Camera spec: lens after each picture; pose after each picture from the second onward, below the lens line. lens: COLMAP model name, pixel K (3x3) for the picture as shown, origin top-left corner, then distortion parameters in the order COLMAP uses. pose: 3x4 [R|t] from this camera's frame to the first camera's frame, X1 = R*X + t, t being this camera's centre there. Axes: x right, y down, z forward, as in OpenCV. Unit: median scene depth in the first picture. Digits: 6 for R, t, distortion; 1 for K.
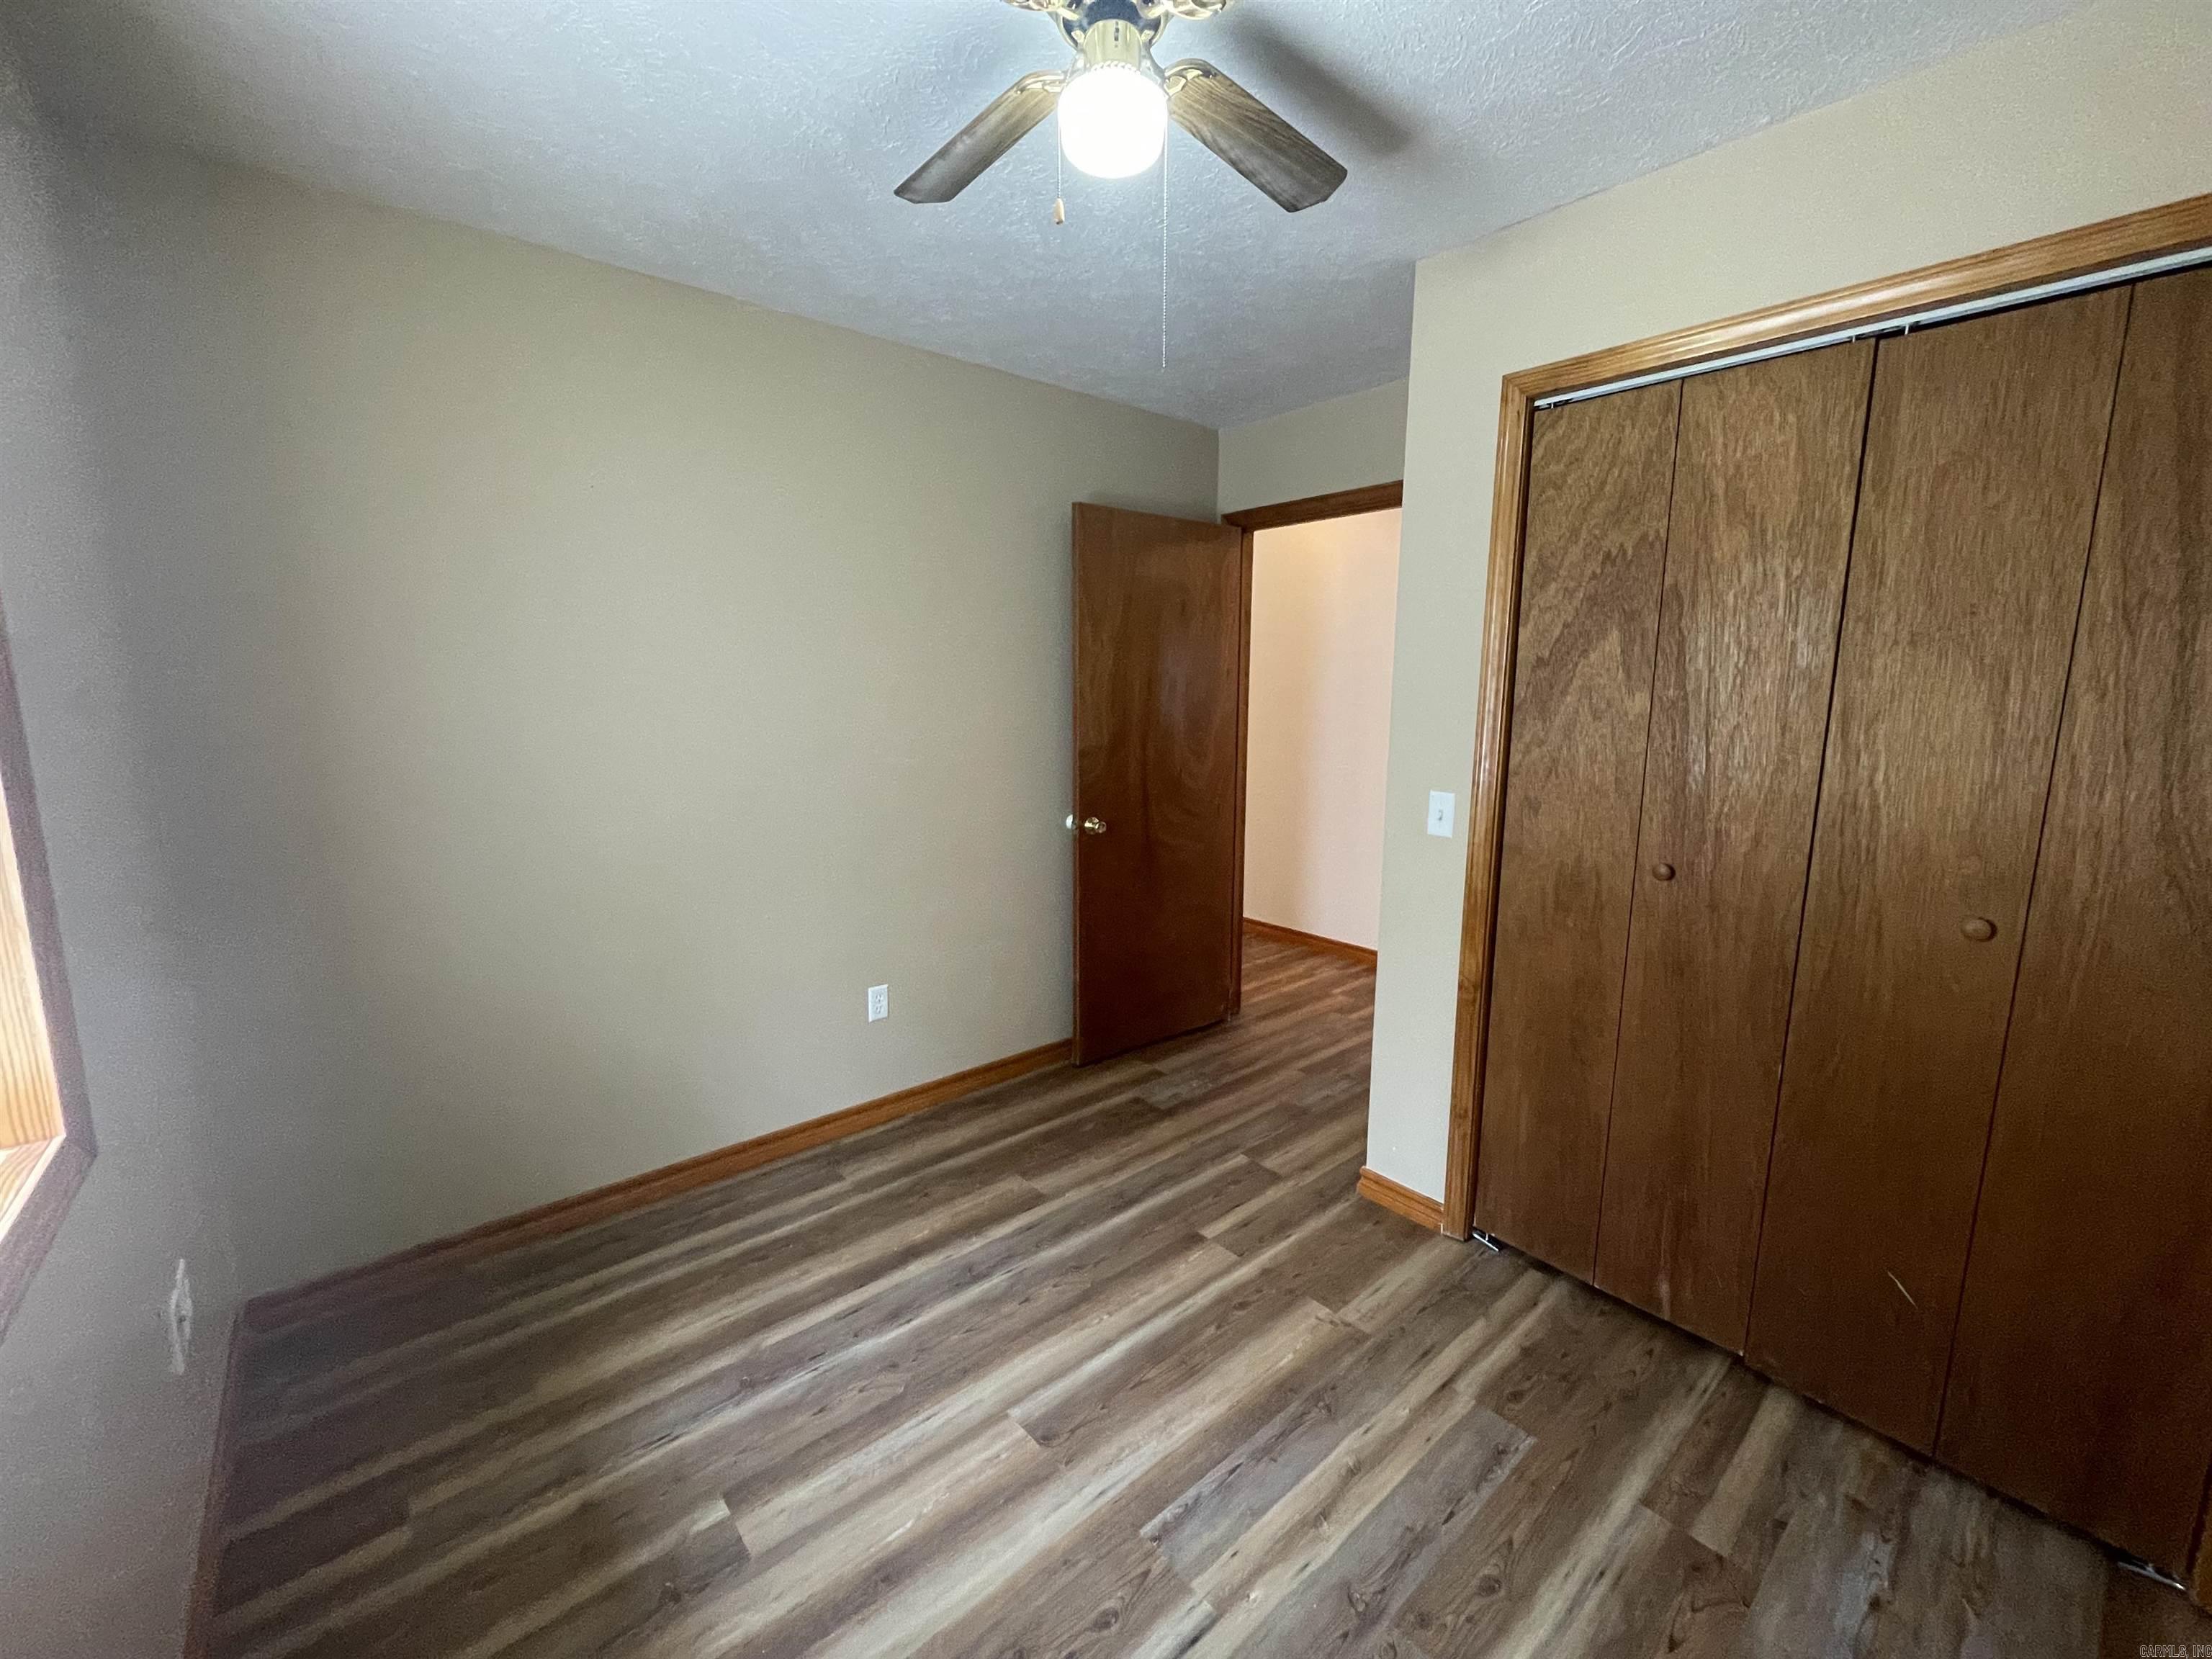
lens RADIAL K [[899.4, 0, 1105.3], [0, 899.4, 828.5], [0, 0, 1]] dist [-0.005335, 0.000970]
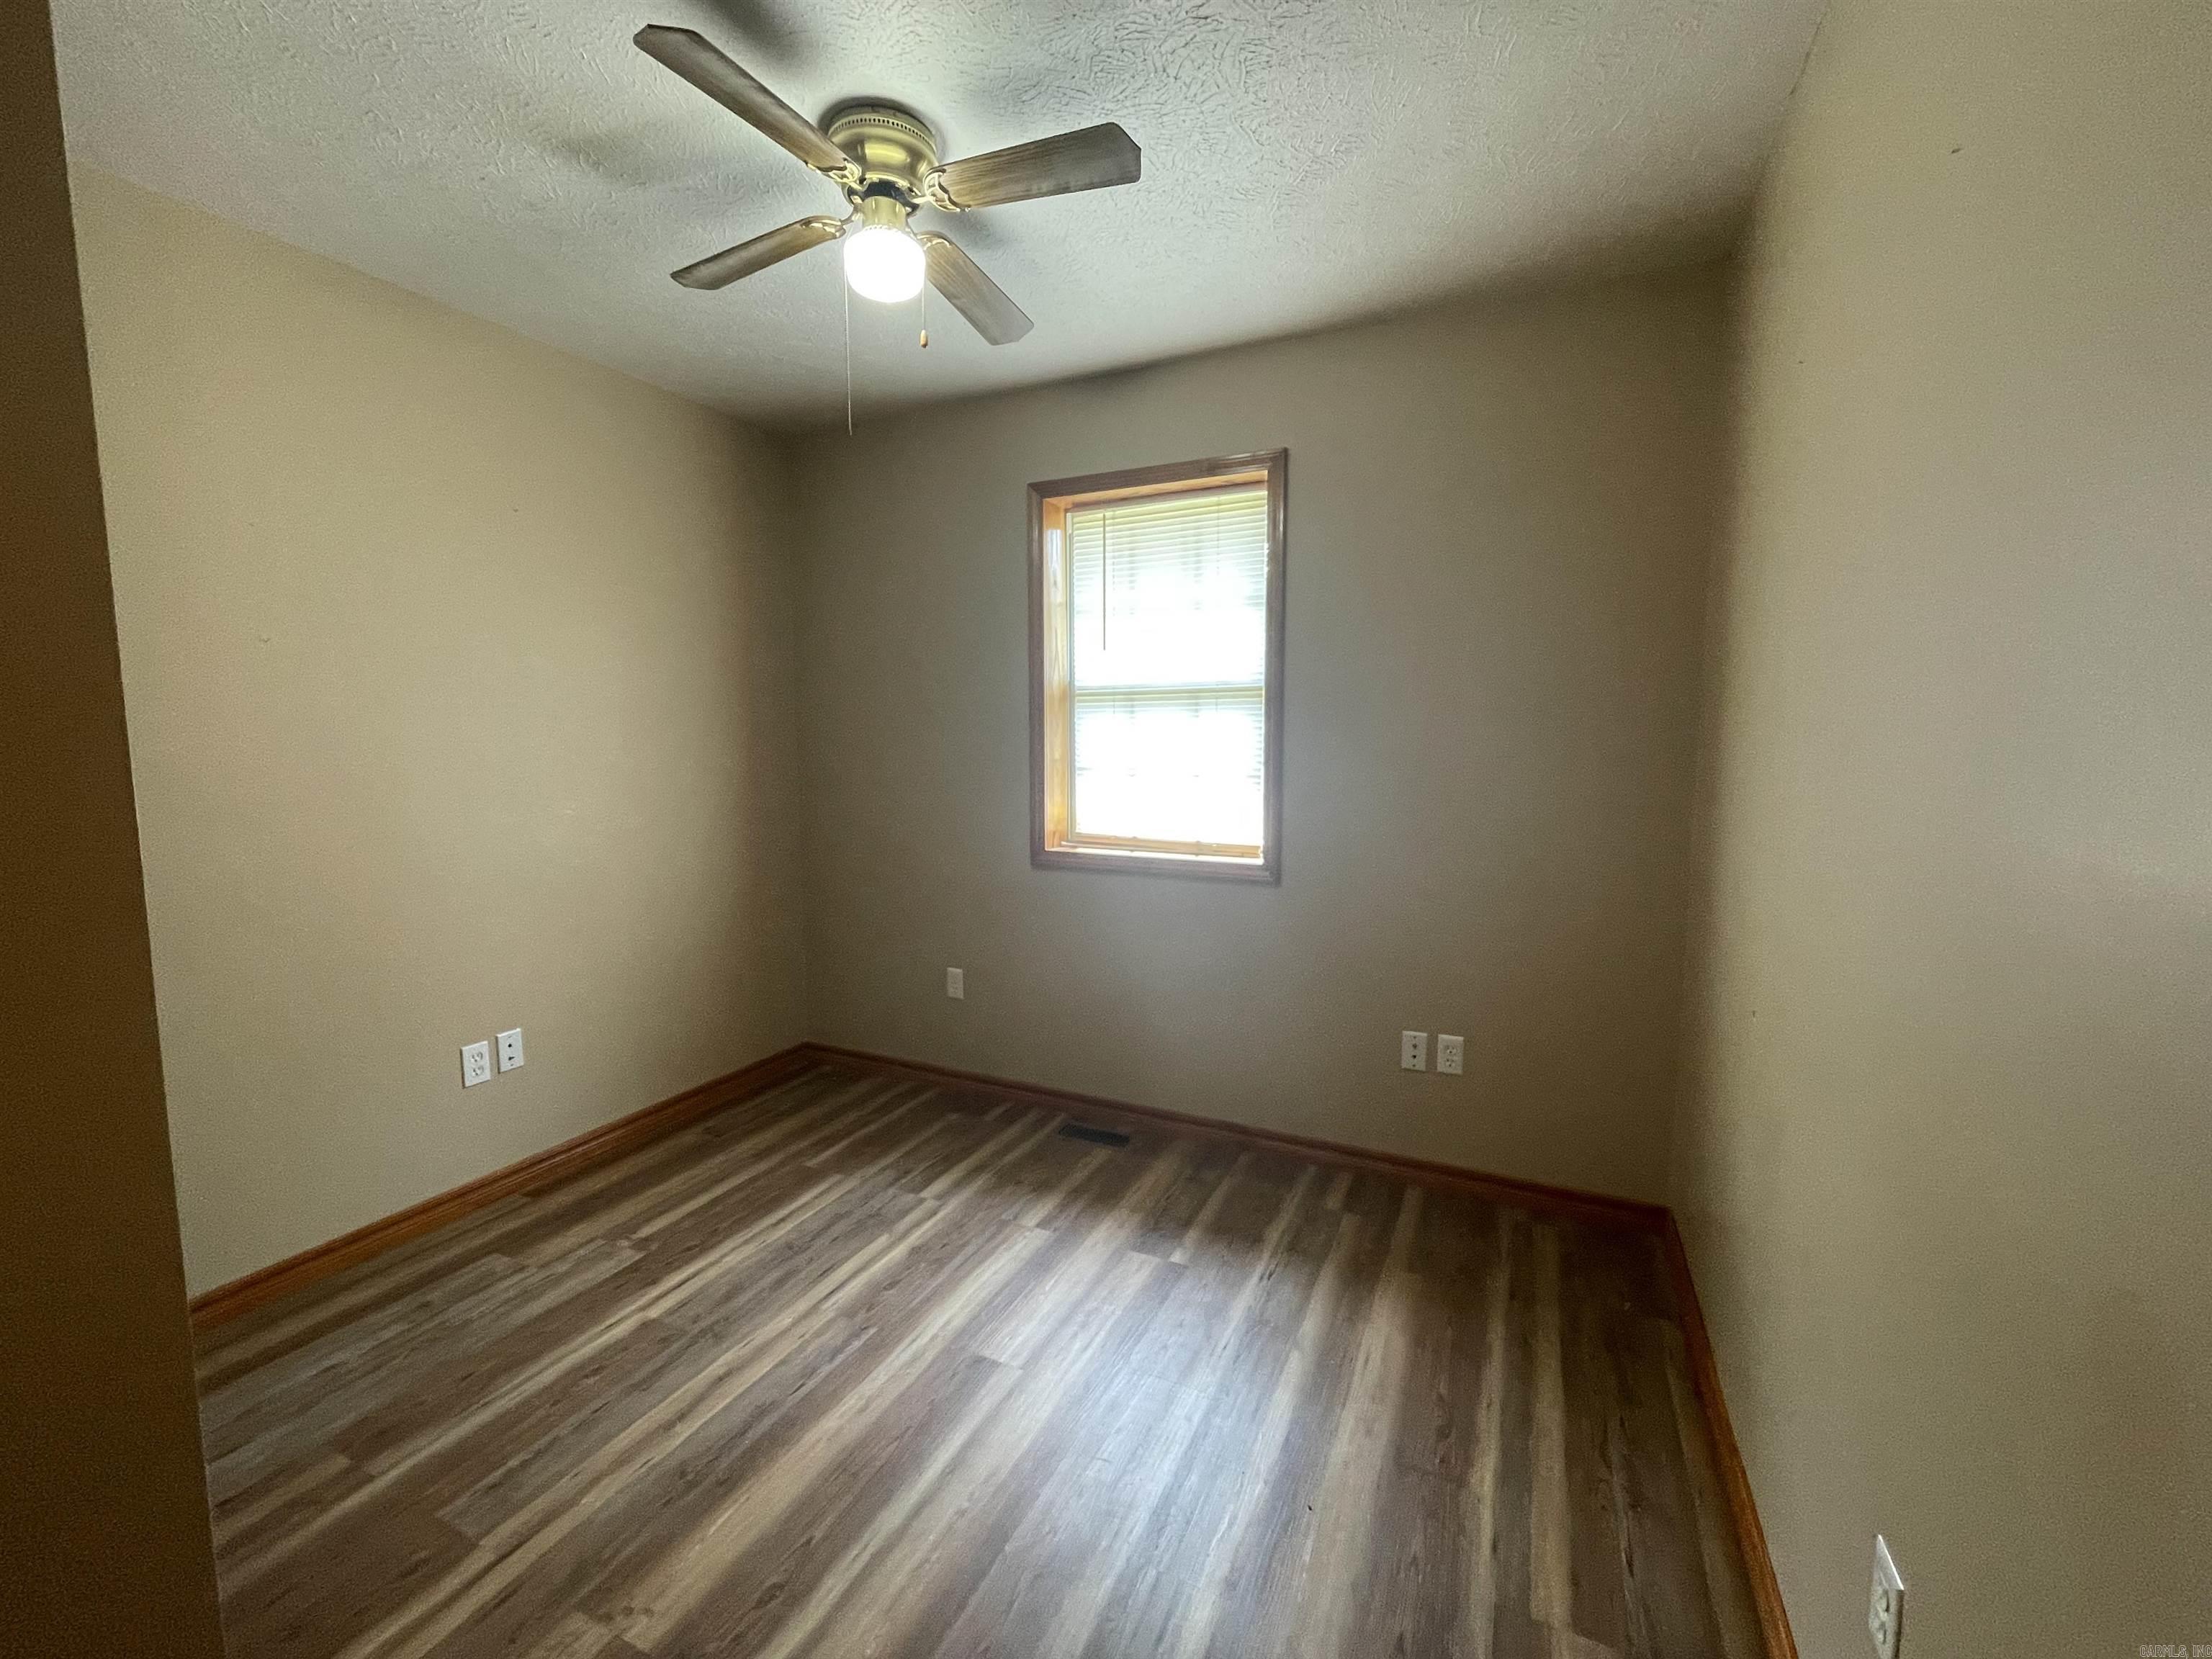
lens RADIAL K [[899.4, 0, 1095.2], [0, 899.4, 822.1], [0, 0, 1]] dist [-0.005335, 0.000970]
pose [[-0.918070, 0.035410, -0.394834, 0.213624], [-0.066239, 0.968297, 0.240858, -0.234658], [0.390846, 0.247278, -0.886619, 1.895703]]
